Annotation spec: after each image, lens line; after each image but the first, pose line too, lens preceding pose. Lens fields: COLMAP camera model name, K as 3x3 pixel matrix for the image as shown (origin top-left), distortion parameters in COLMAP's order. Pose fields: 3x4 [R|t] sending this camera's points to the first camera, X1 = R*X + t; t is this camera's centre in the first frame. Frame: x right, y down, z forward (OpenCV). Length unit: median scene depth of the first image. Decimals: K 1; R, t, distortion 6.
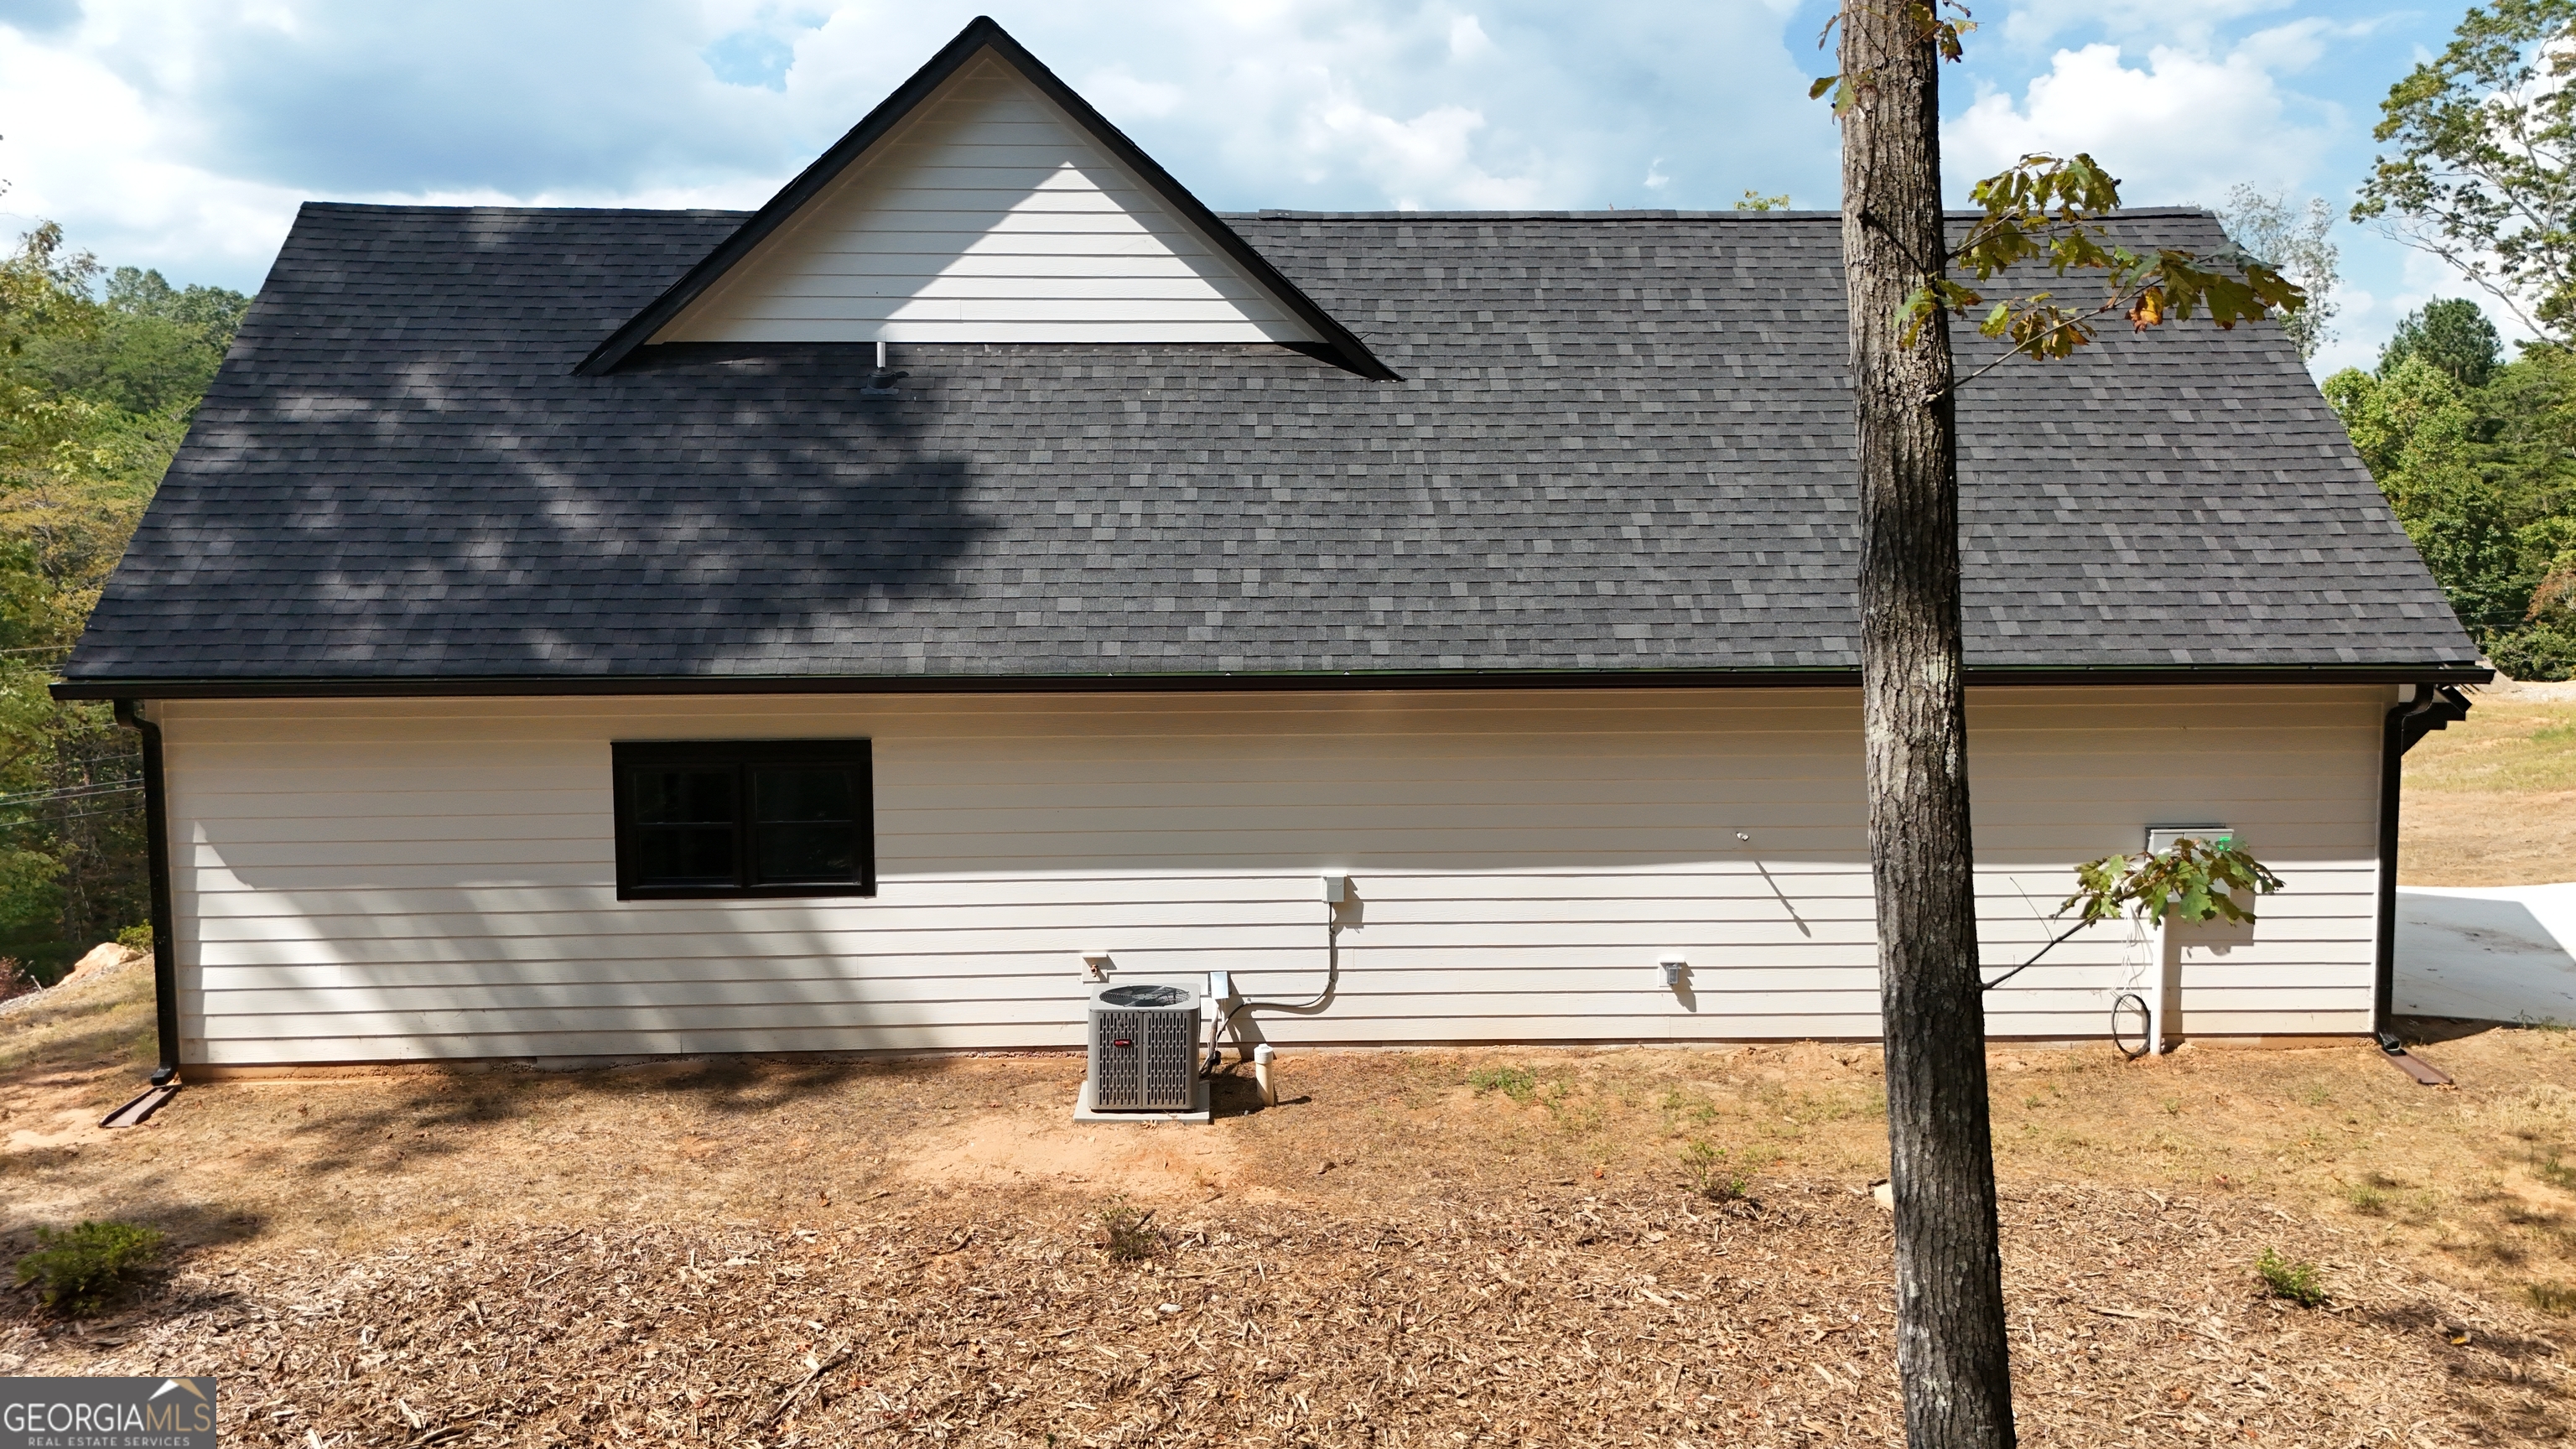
lens RADIAL K [[1920.2, 0, 1305.3], [0, 1920.2, 724.2], [0, 0, 1]] dist [0.037327, -0.005769]
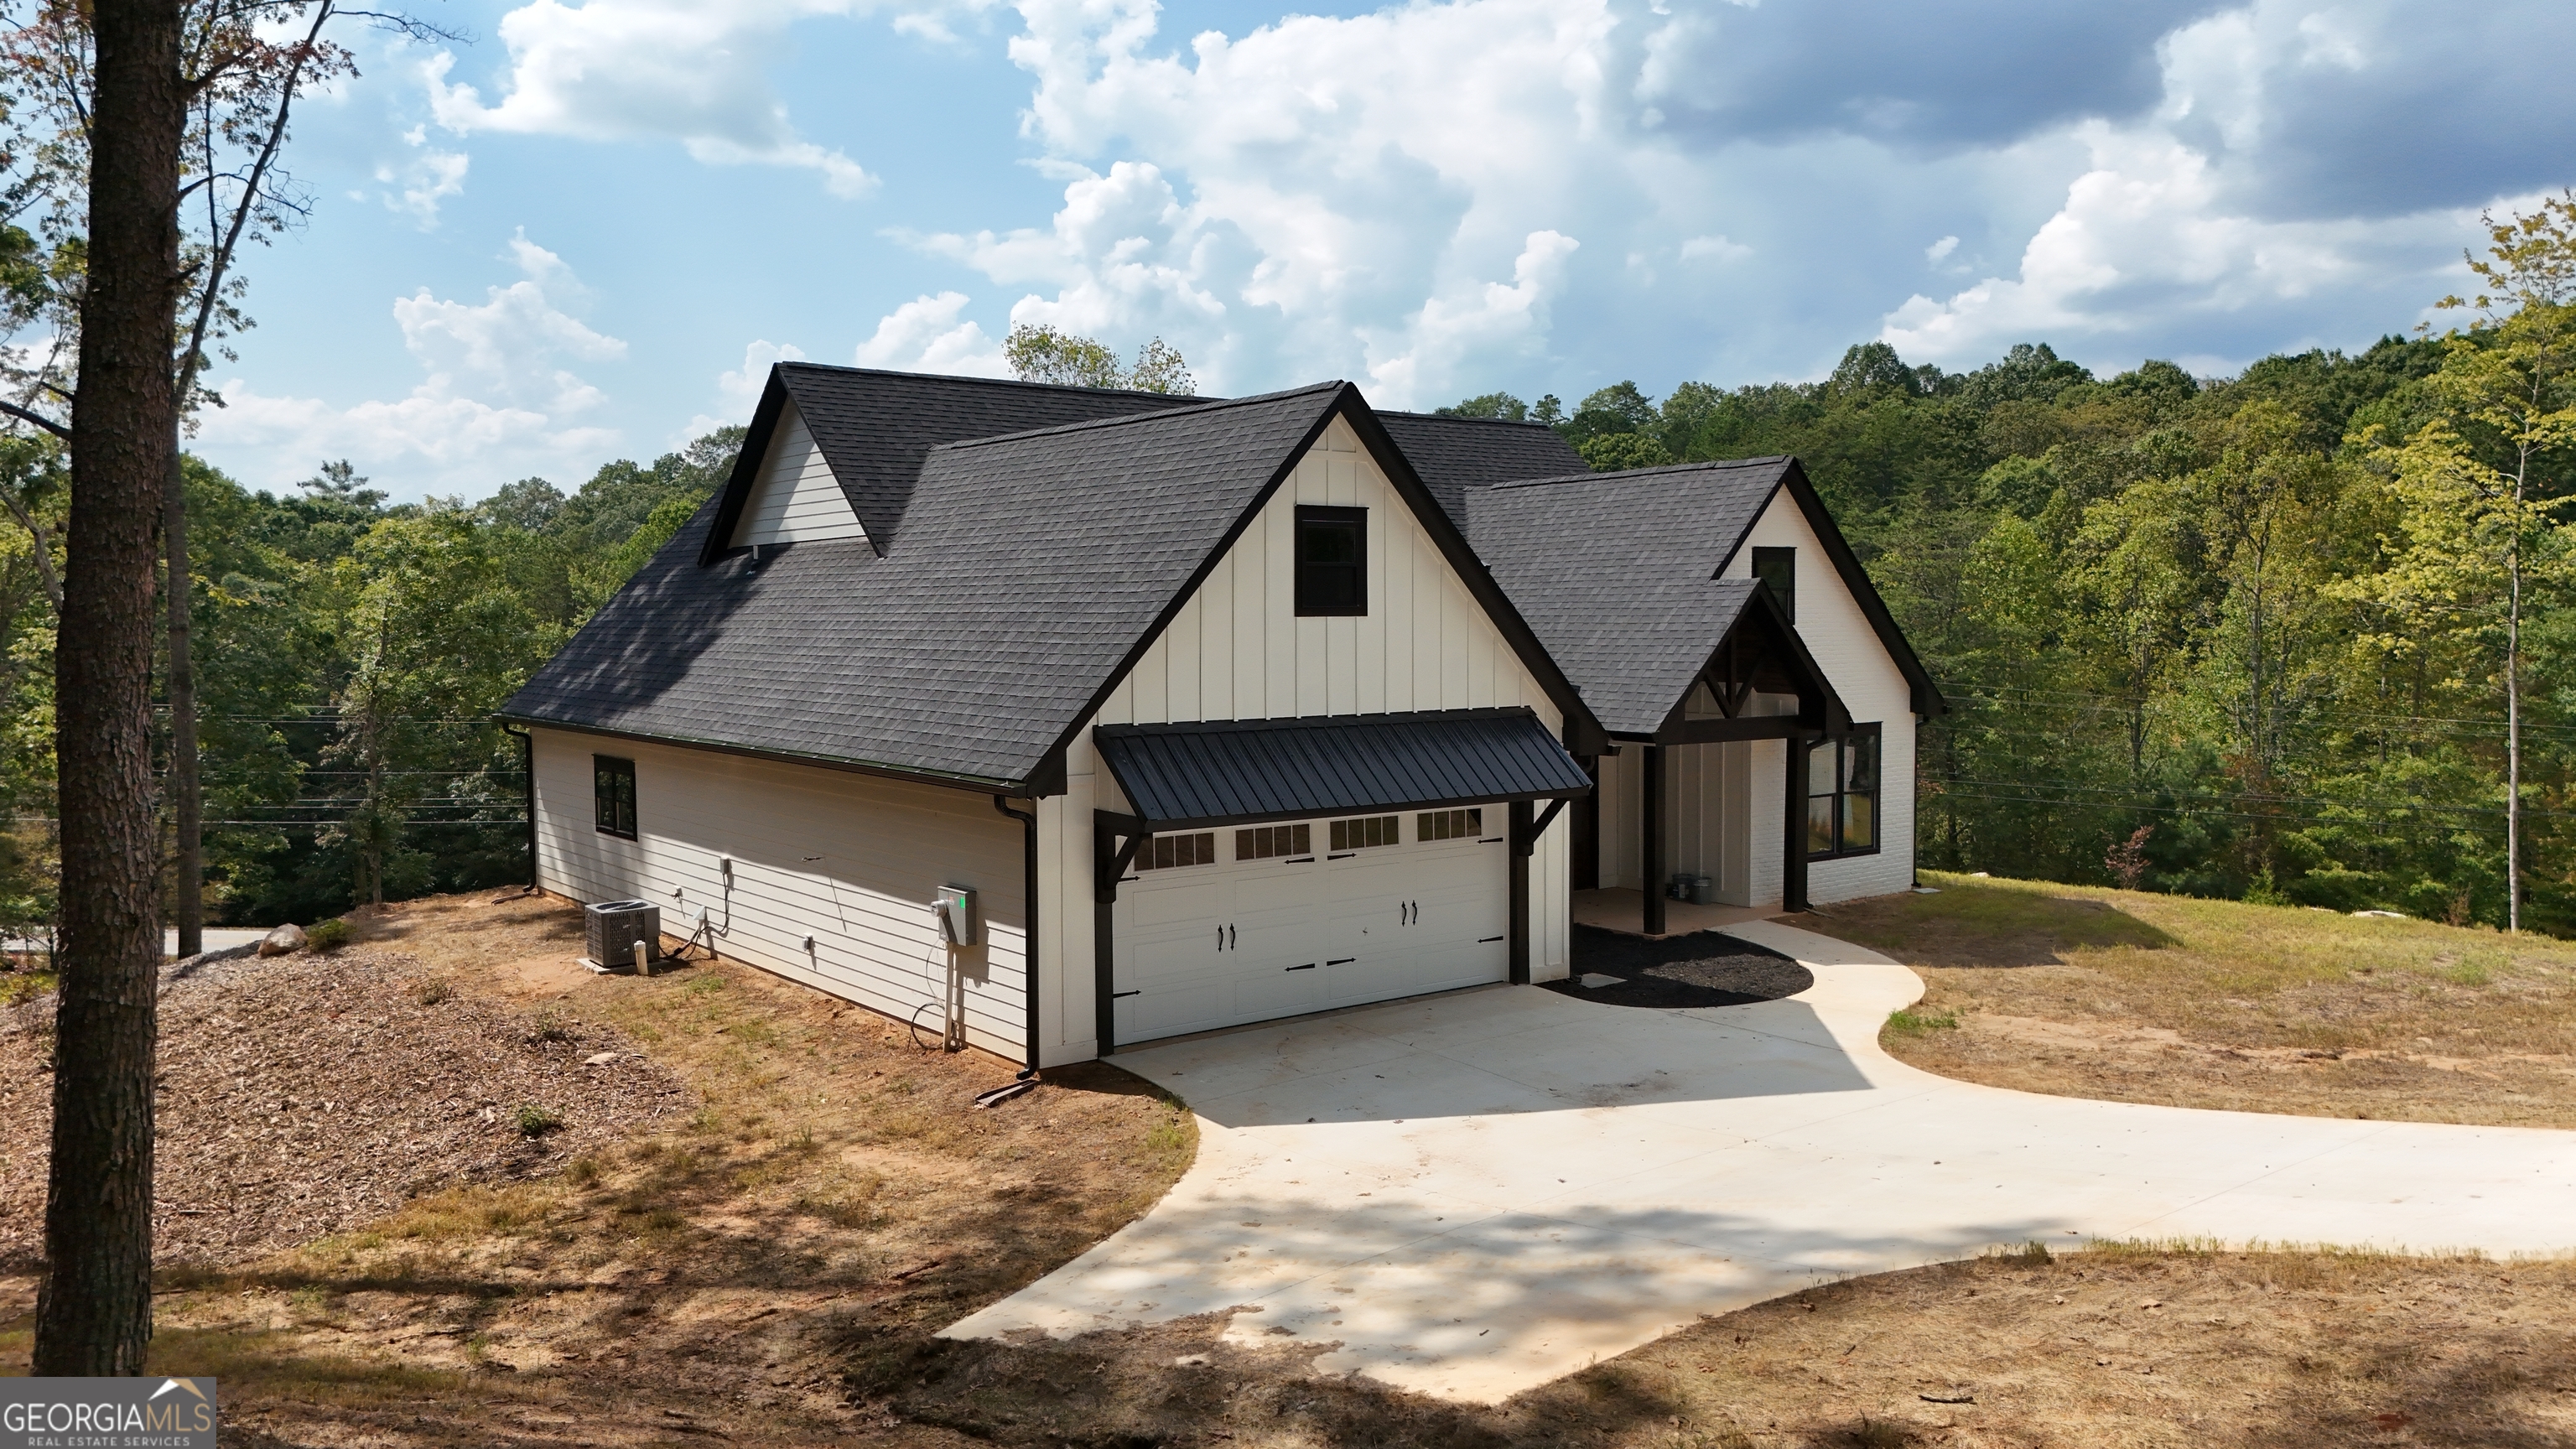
lens RADIAL K [[1965.1, 0, 1288.0], [0, 1965.1, 724.5], [0, 0, 1]] dist [0.010270, -0.000330]
pose [[0.550677, 0.041672, -0.833677, 1.728681], [-0.056600, 0.998319, 0.012516, -0.089752], [0.832797, 0.040294, 0.552110, 0.433919]]
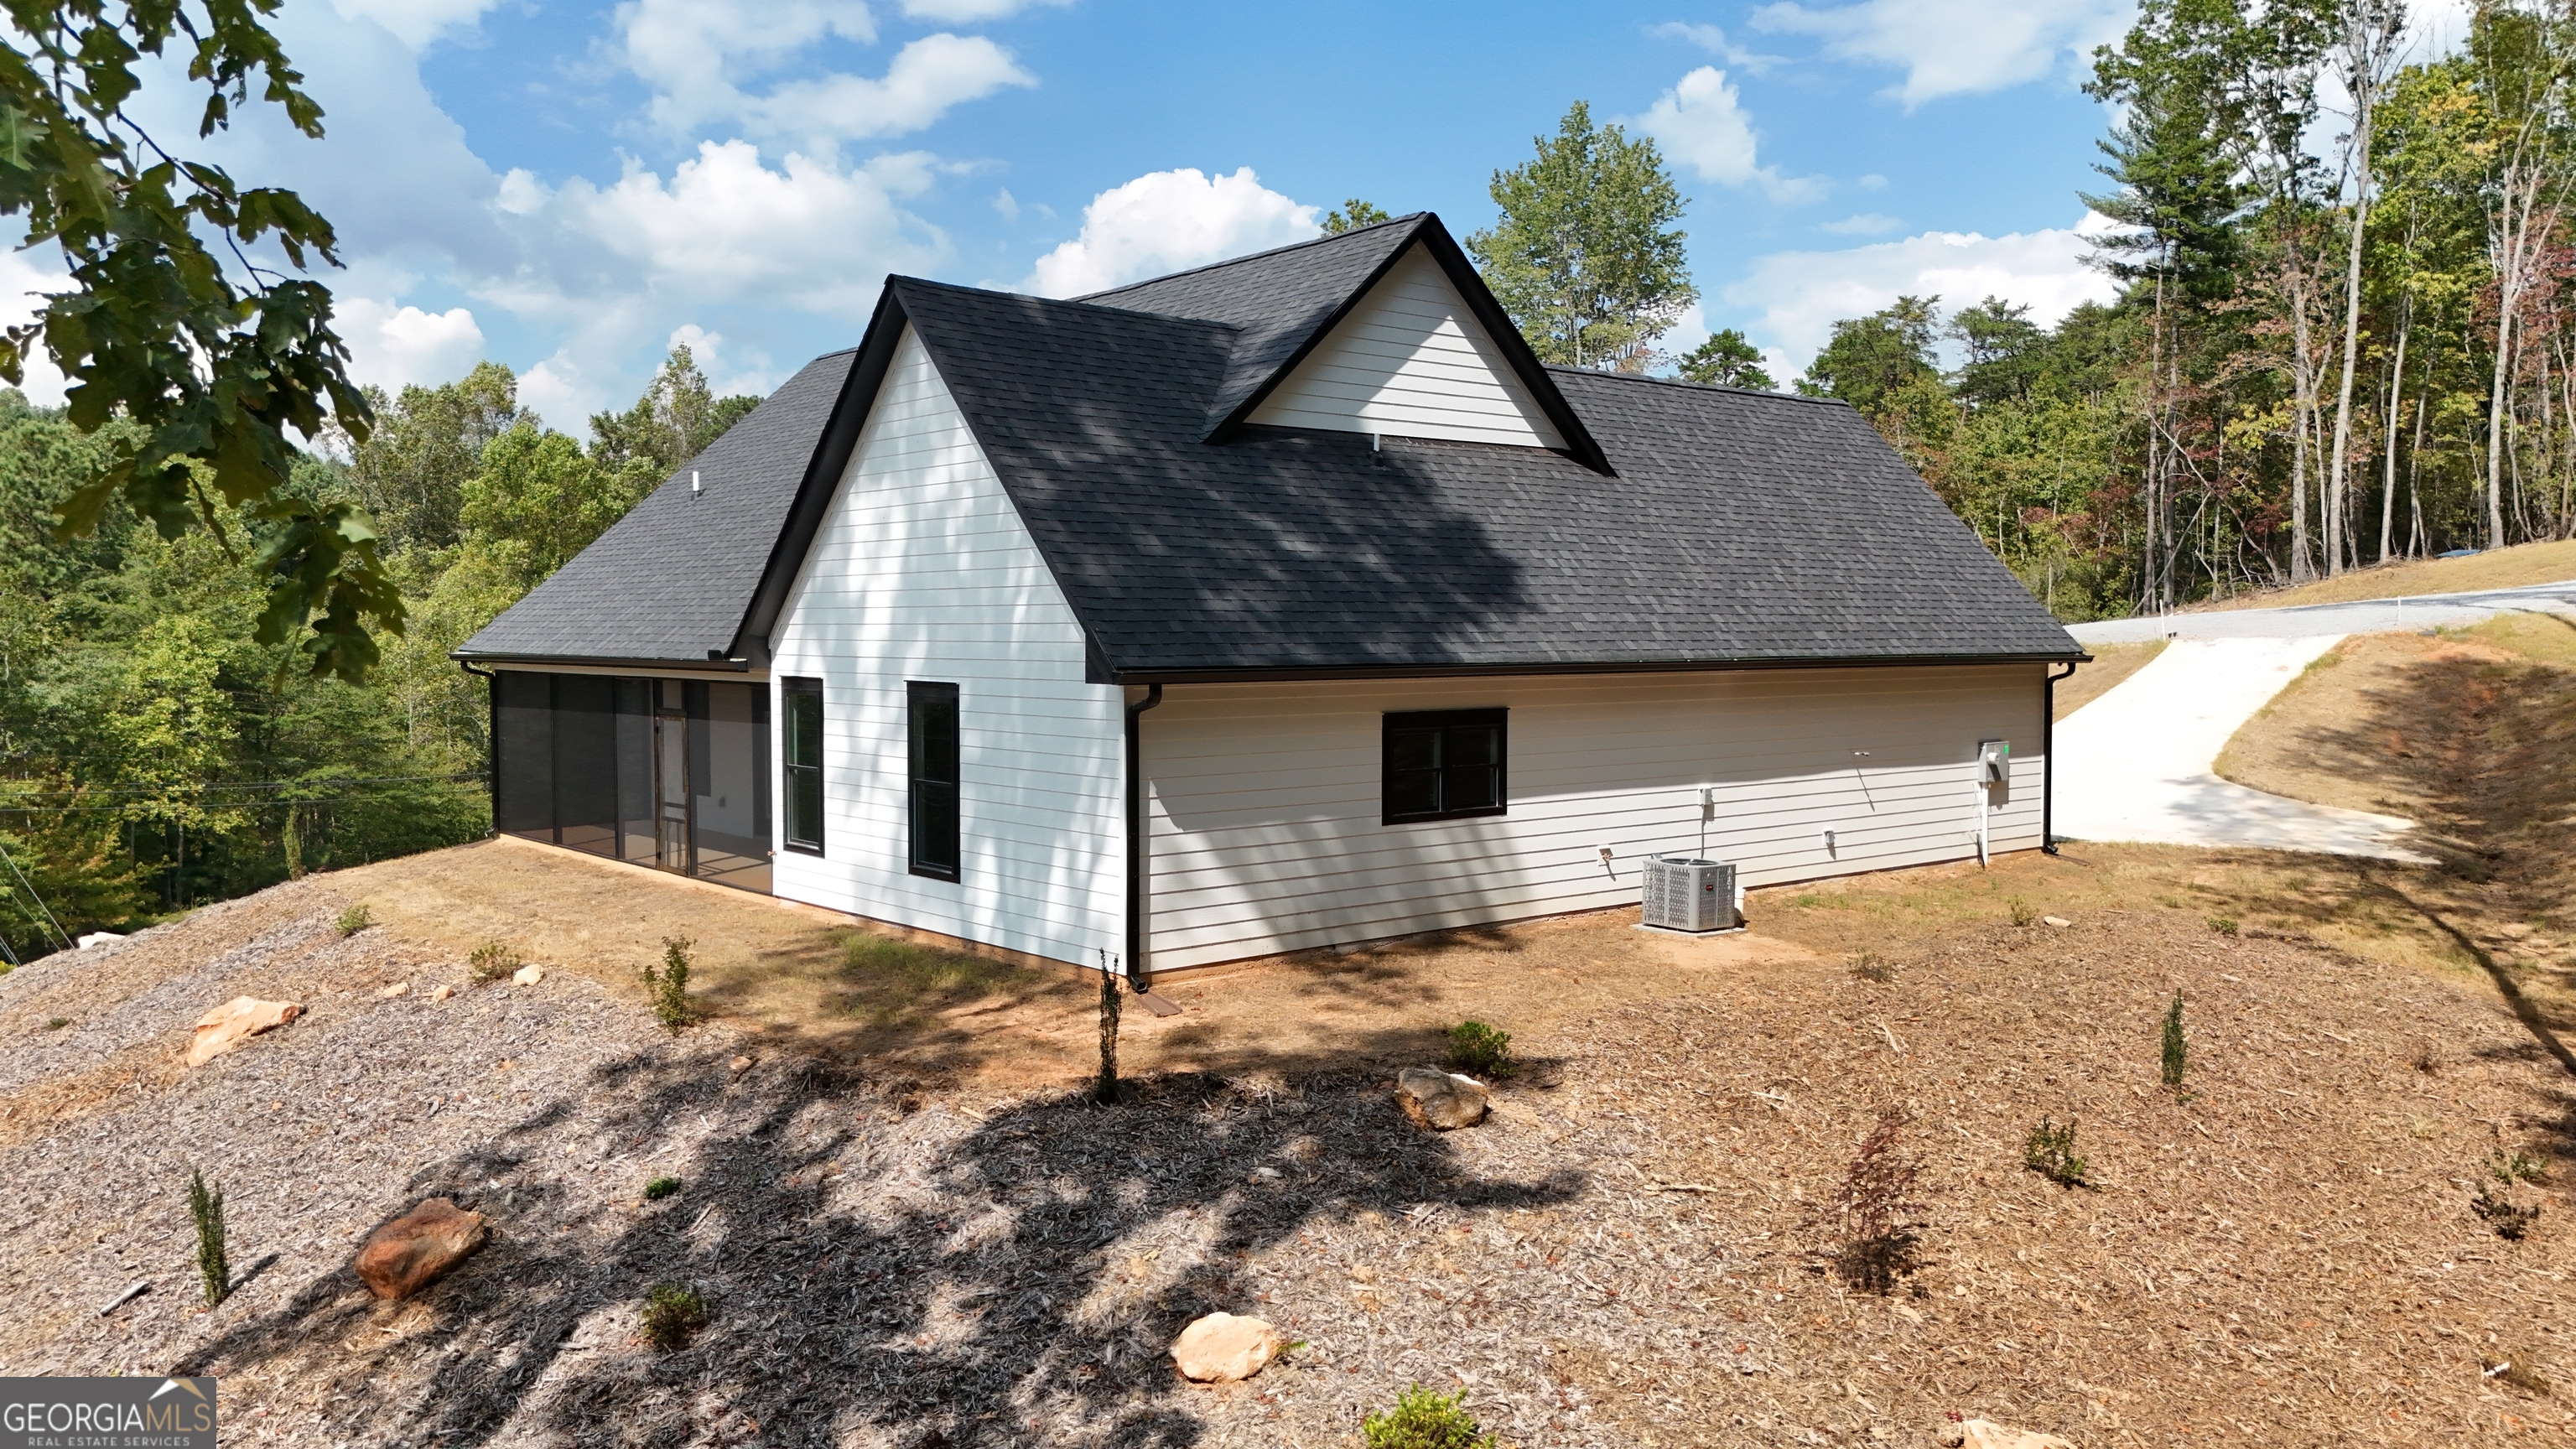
lens RADIAL K [[1920.2, 0, 1305.3], [0, 1920.2, 724.2], [0, 0, 1]] dist [0.037327, -0.005769]
pose [[0.790819, -0.026528, 0.611475, -1.206245], [0.049821, 0.998535, -0.021114, 0.042563], [-0.610019, 0.047161, 0.790982, -0.065418]]
